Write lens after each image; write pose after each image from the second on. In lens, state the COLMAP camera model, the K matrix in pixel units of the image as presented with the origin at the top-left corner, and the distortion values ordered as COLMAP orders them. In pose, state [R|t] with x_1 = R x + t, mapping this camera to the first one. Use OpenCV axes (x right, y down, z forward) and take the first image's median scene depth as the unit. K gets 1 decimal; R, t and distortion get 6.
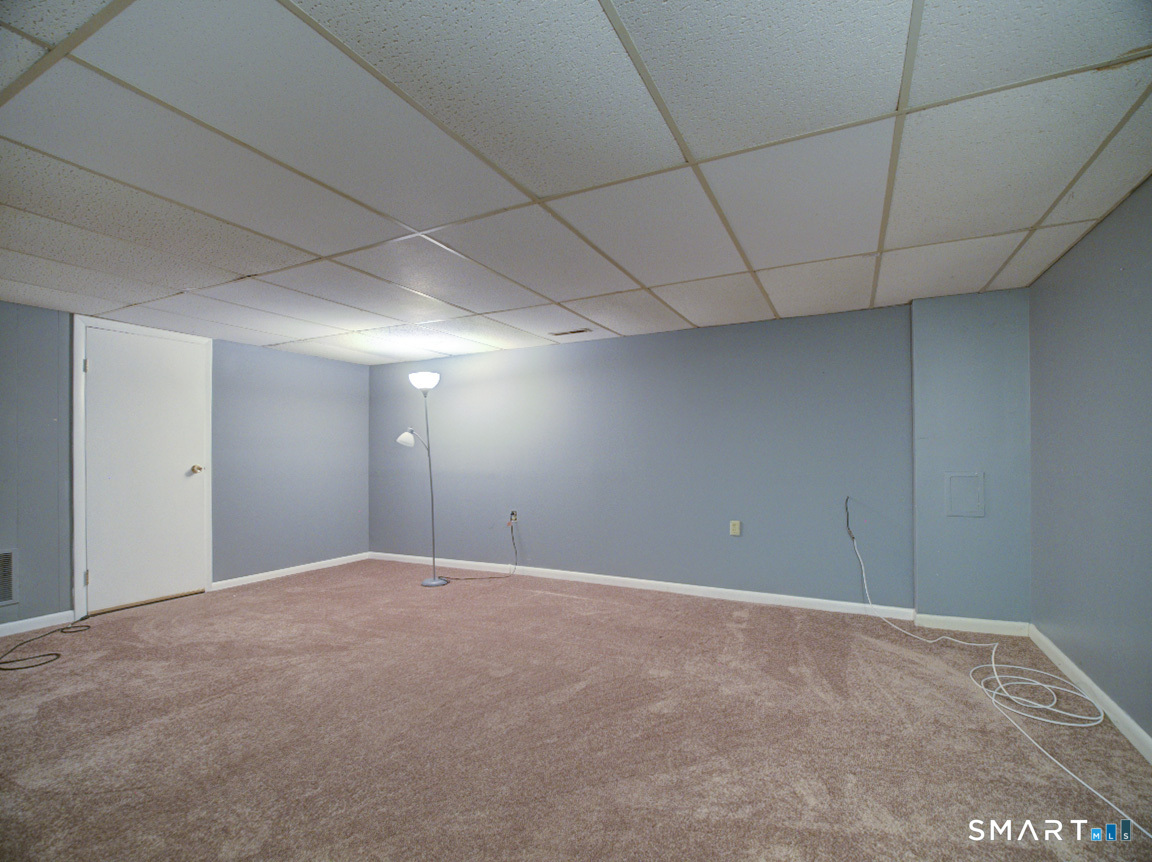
lens RADIAL K [[532.1, 0, 576.0], [0, 532.1, 431.0], [0, 0, 1]] dist [-0.000882, -0.000247]
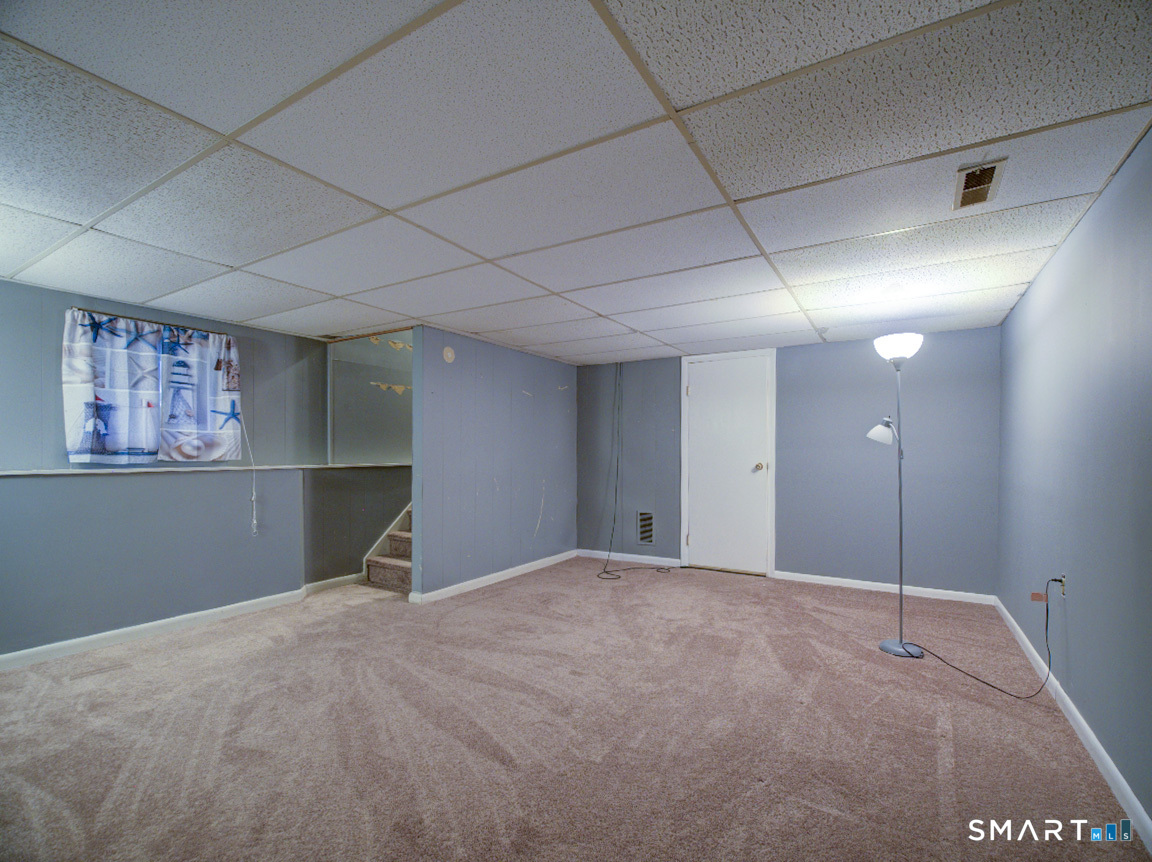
lens RADIAL K [[541.7, 0, 584.7], [0, 541.7, 450.1], [0, 0, 1]] dist [0.000395, 0.000049]
pose [[-0.068201, 0.000938, -0.997671, 0.493130], [0.044264, 0.999018, -0.002087, 0.023045], [0.996689, -0.044304, -0.068175, 0.745073]]
